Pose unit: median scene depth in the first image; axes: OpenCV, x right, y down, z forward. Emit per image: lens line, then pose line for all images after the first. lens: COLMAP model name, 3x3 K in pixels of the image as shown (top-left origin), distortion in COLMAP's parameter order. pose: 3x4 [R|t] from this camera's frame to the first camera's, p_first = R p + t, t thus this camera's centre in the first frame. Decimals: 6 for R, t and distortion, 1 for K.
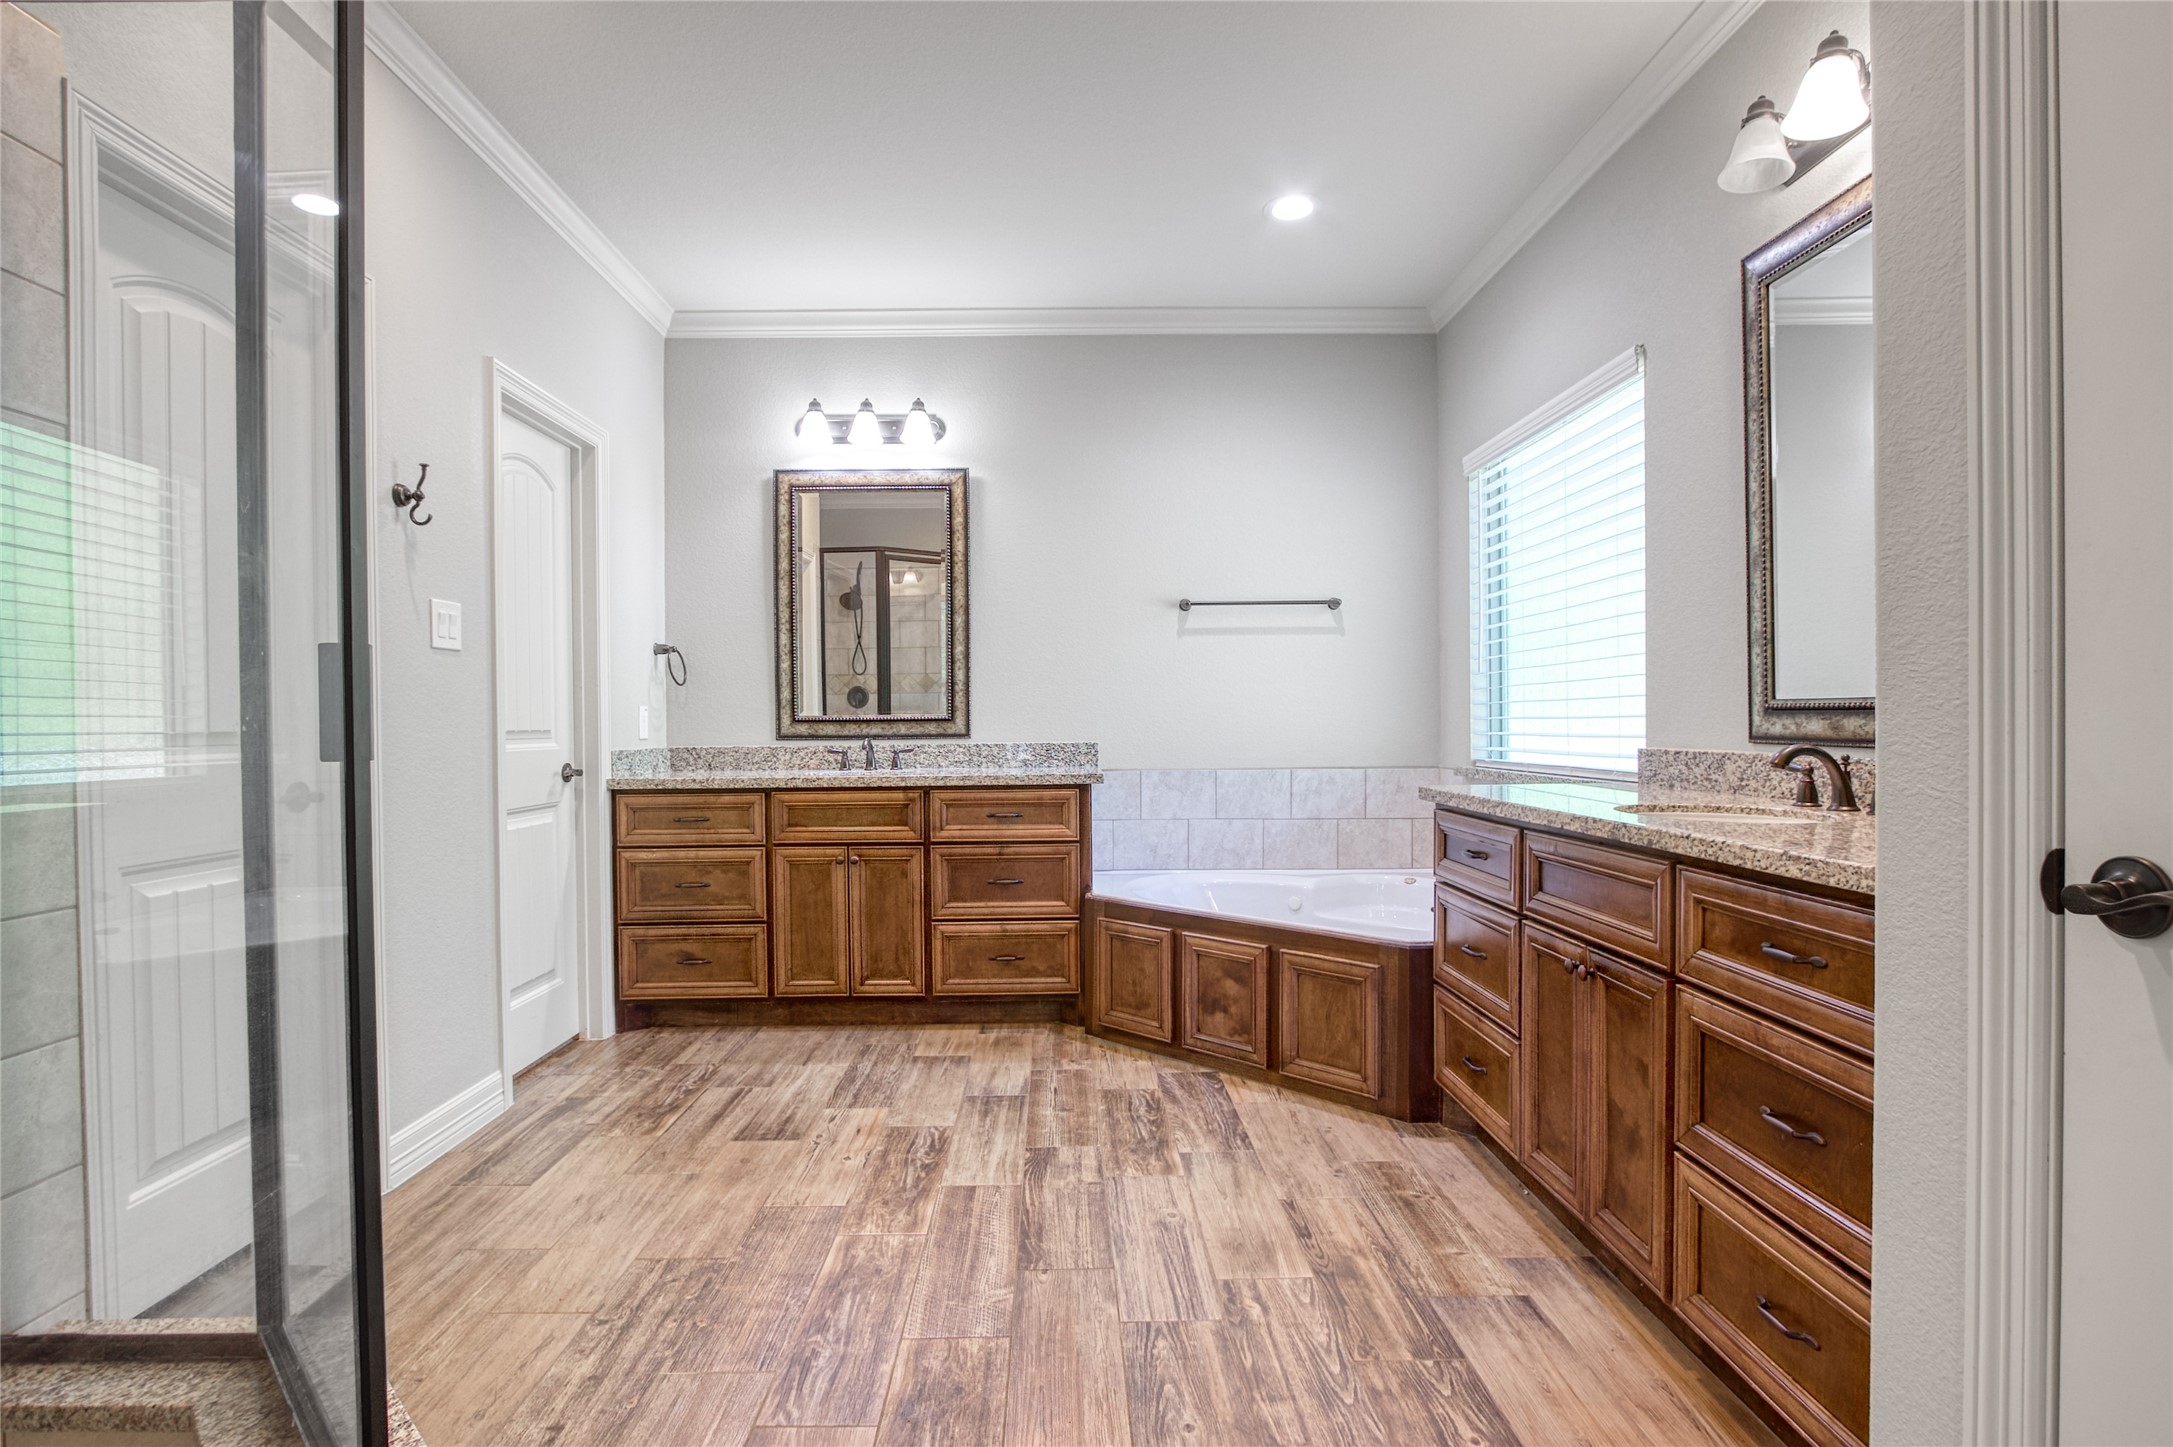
lens RADIAL K [[1007.7, 0, 1070.1], [0, 1007.7, 731.9], [0, 0, 1]] dist [-0.001167, -0.000135]
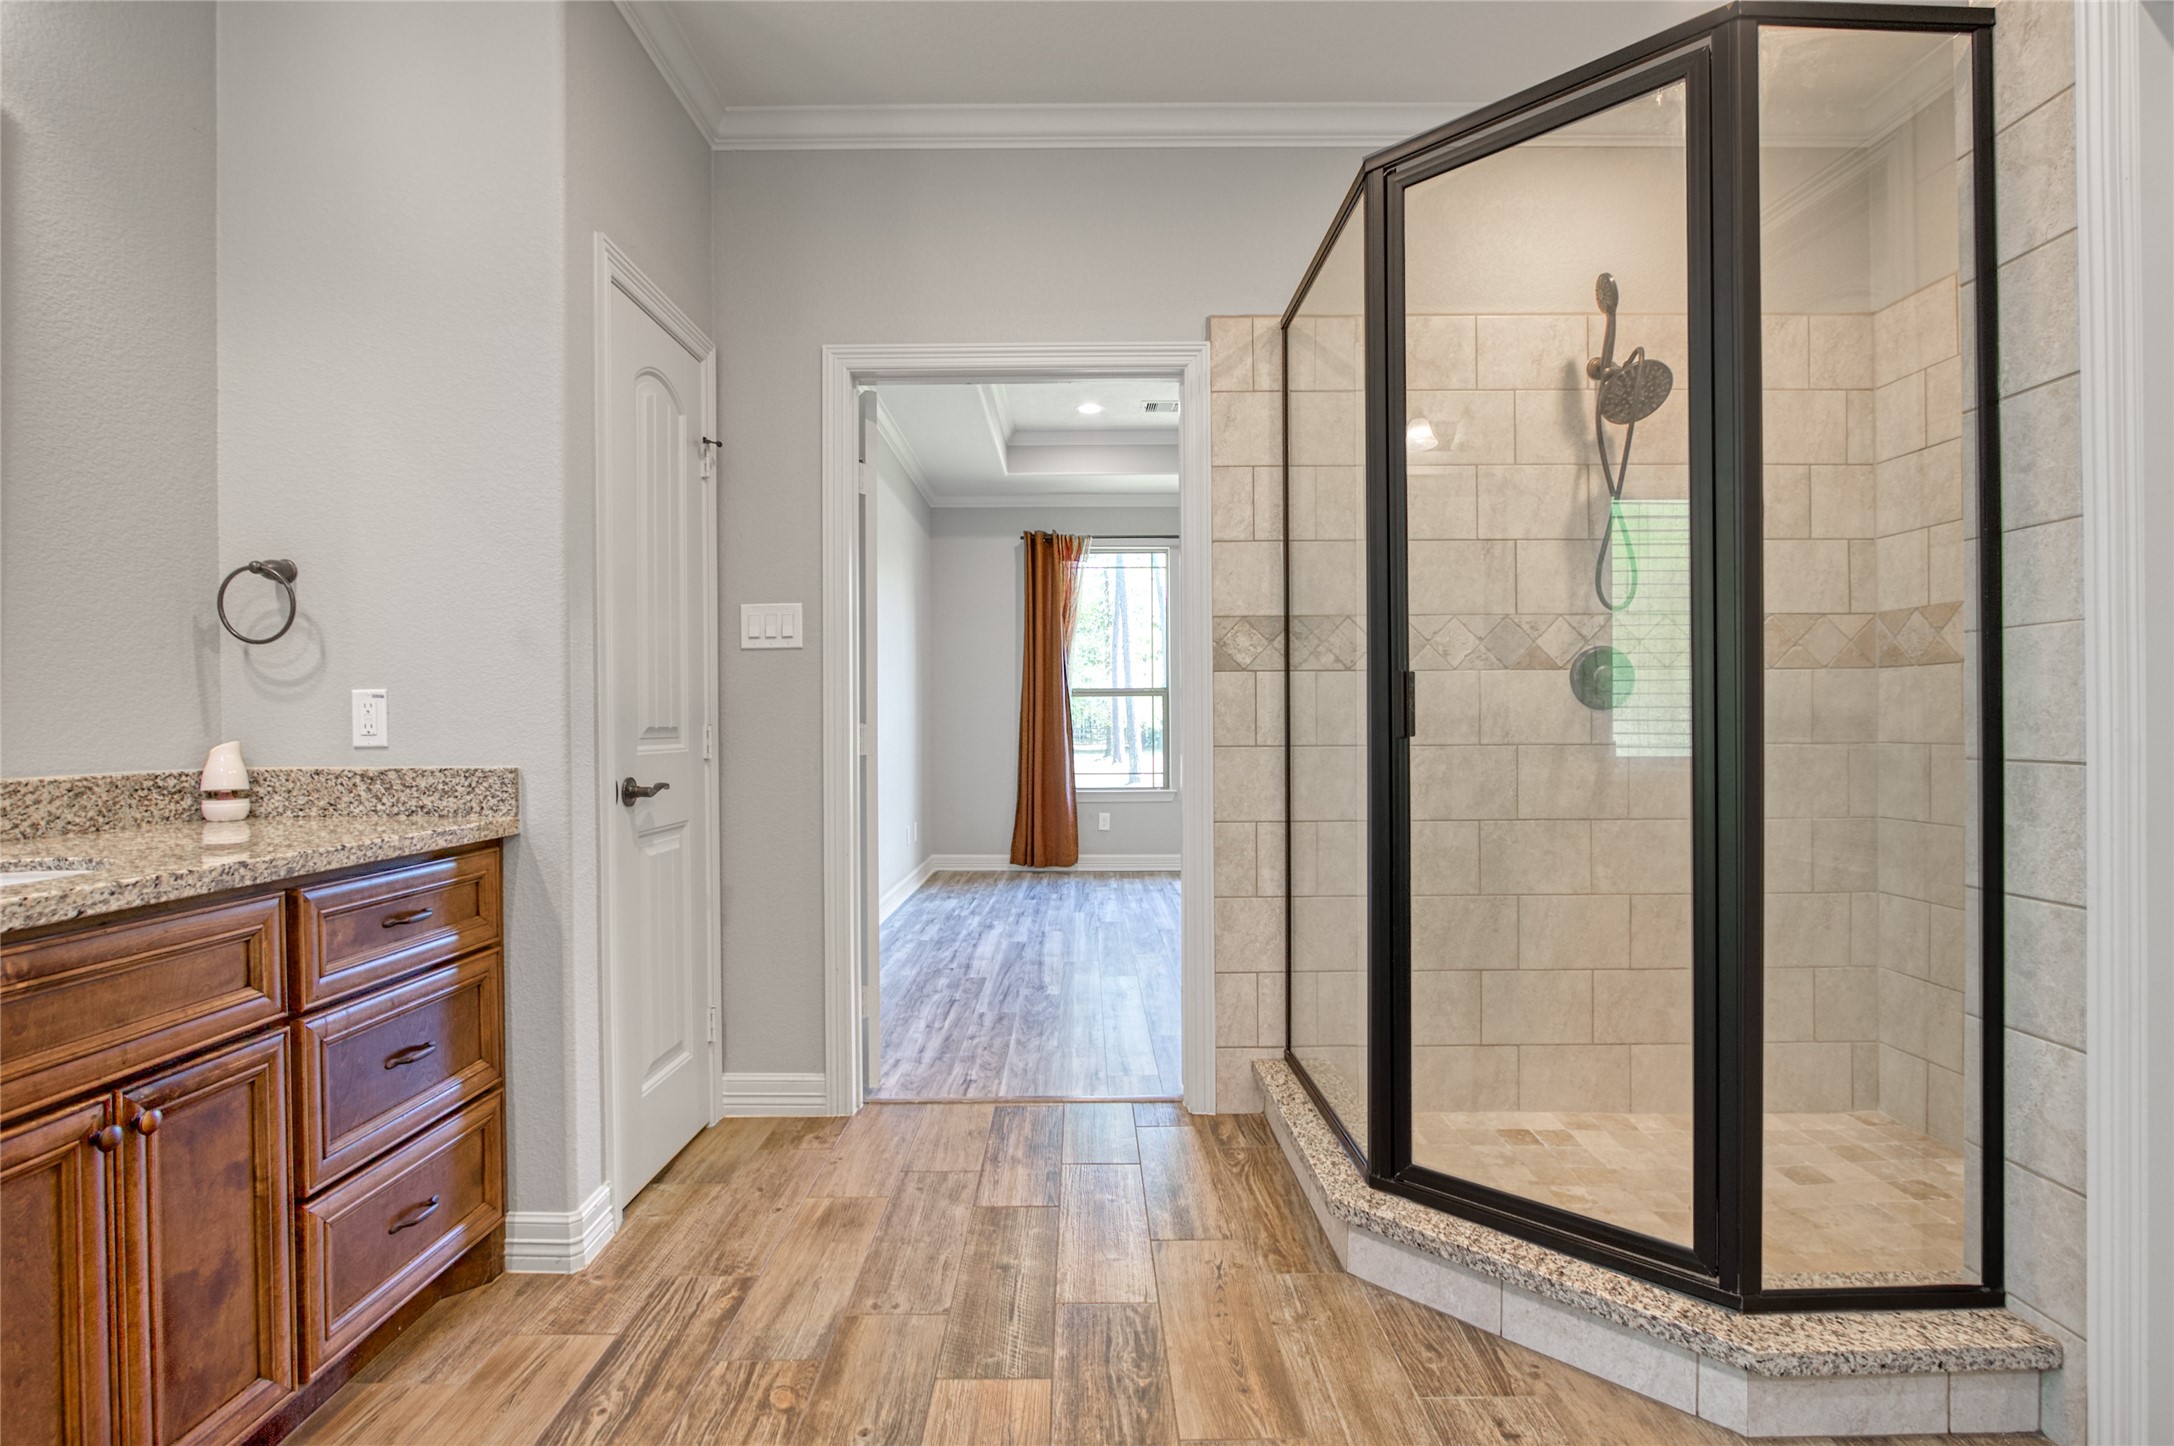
lens RADIAL K [[1008.1, 0, 1070.6], [0, 1008.1, 731.4], [0, 0, 1]] dist [-0.001167, -0.000135]
pose [[-0.999543, 0.016817, 0.025111, -0.121021], [0.017149, 0.999767, 0.013072, -0.009907], [-0.024885, 0.013497, -0.999599, 1.970189]]
